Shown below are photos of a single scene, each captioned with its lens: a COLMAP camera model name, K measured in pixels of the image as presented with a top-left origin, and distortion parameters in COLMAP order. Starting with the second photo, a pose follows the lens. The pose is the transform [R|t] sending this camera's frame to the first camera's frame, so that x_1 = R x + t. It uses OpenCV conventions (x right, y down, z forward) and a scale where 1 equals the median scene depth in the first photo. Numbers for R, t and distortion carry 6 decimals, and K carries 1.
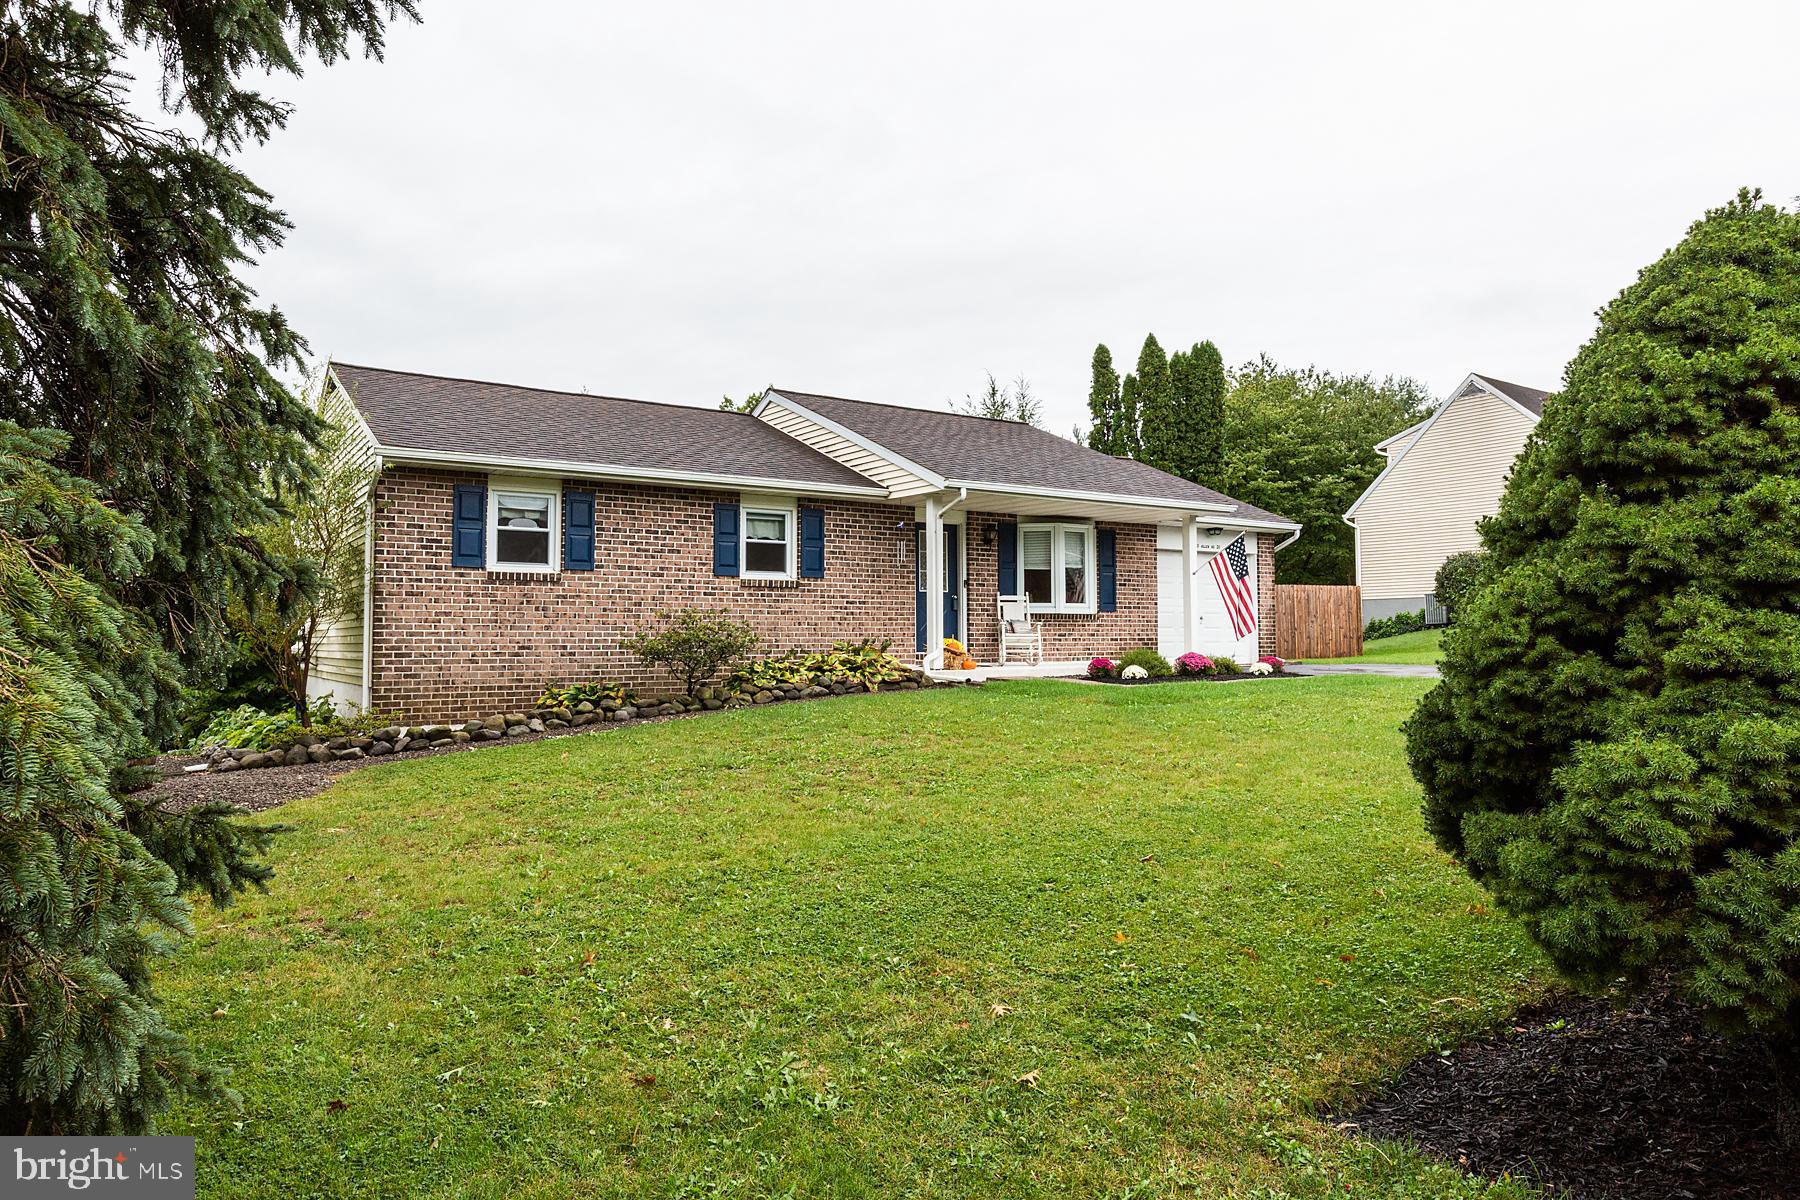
lens RADIAL K [[1131.0, 0, 900.6], [0, 1131.0, 600.9], [0, 0, 1]] dist [0.005171, -0.003520]
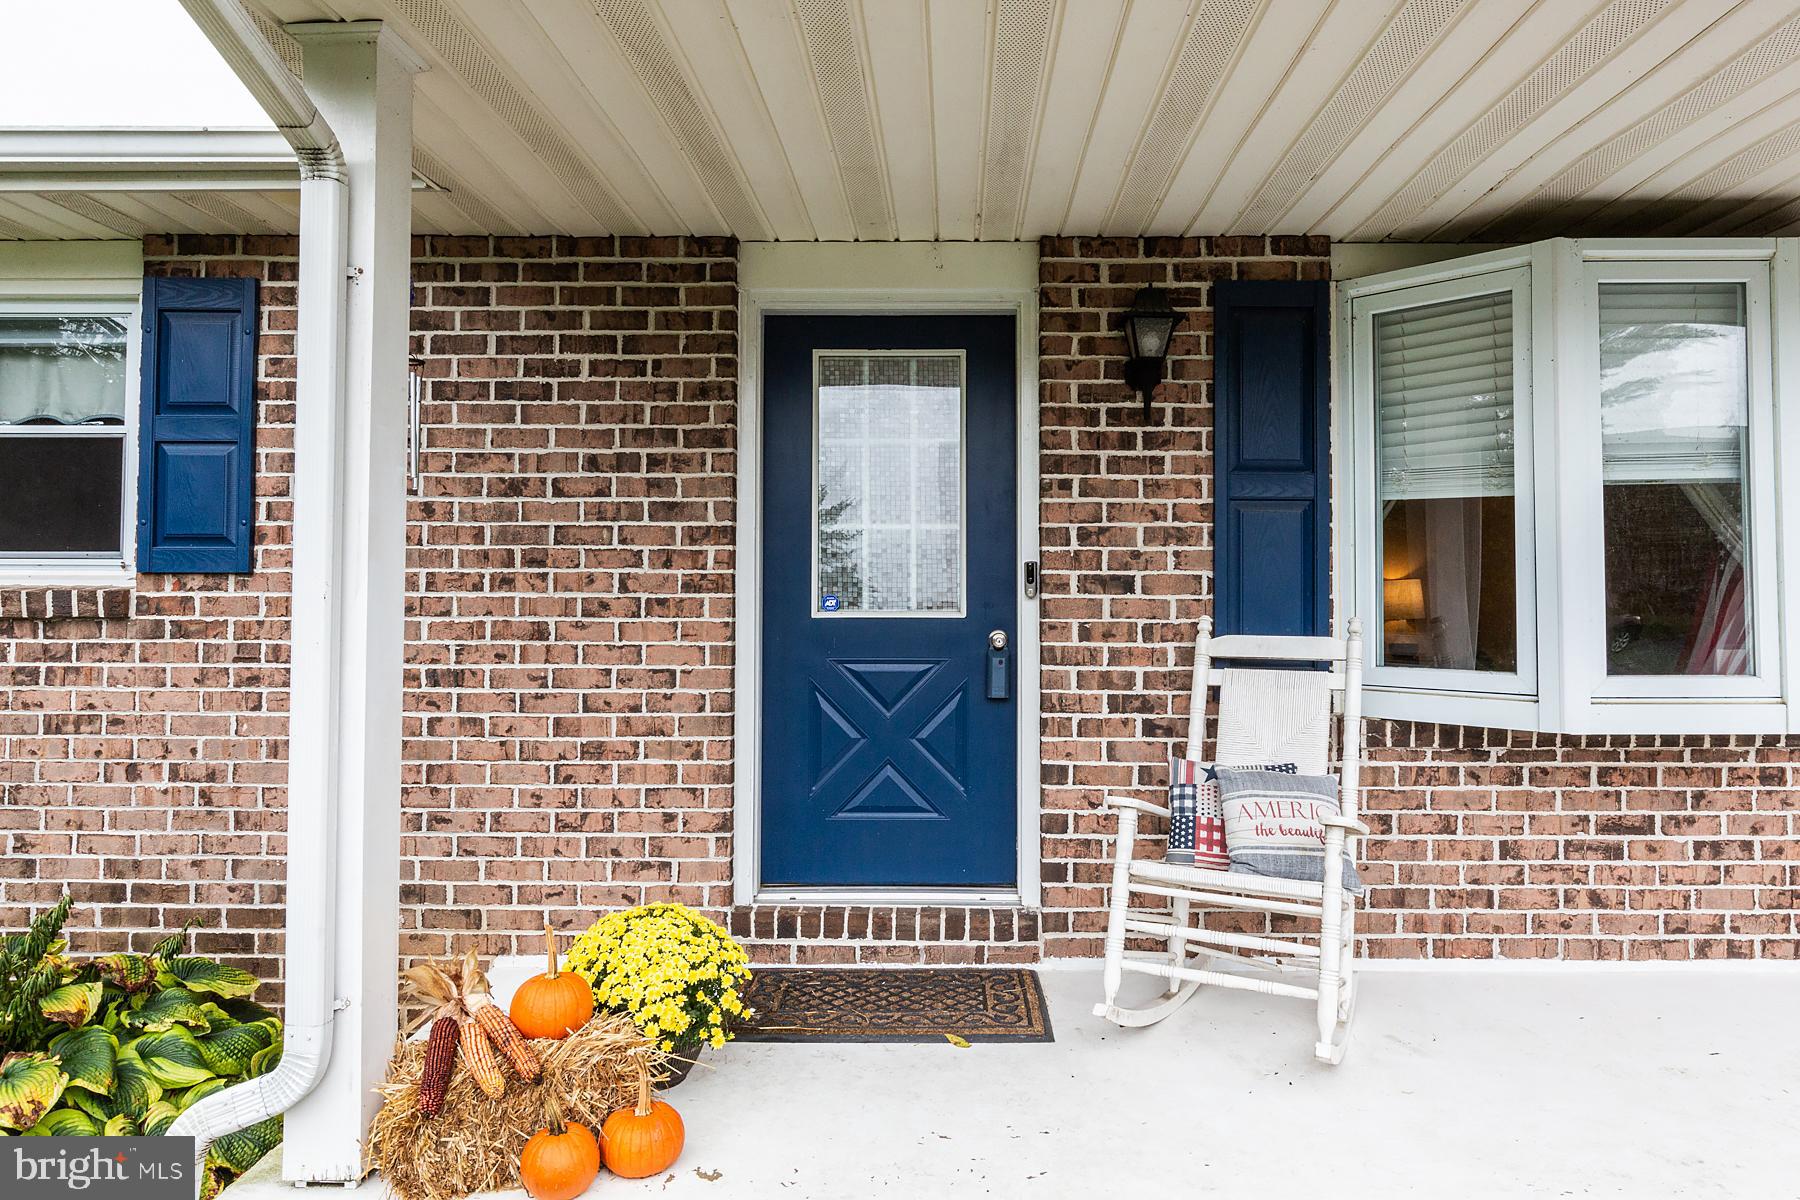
lens RADIAL K [[1131.0, 0, 901.2], [0, 1131.0, 603.3], [0, 0, 1]] dist [0.005171, -0.003520]
pose [[0.833647, -0.014457, -0.552109, 0.153374], [0.013504, 0.999892, -0.005794, -0.009952], [0.552133, -0.002626, 0.833752, 0.802395]]
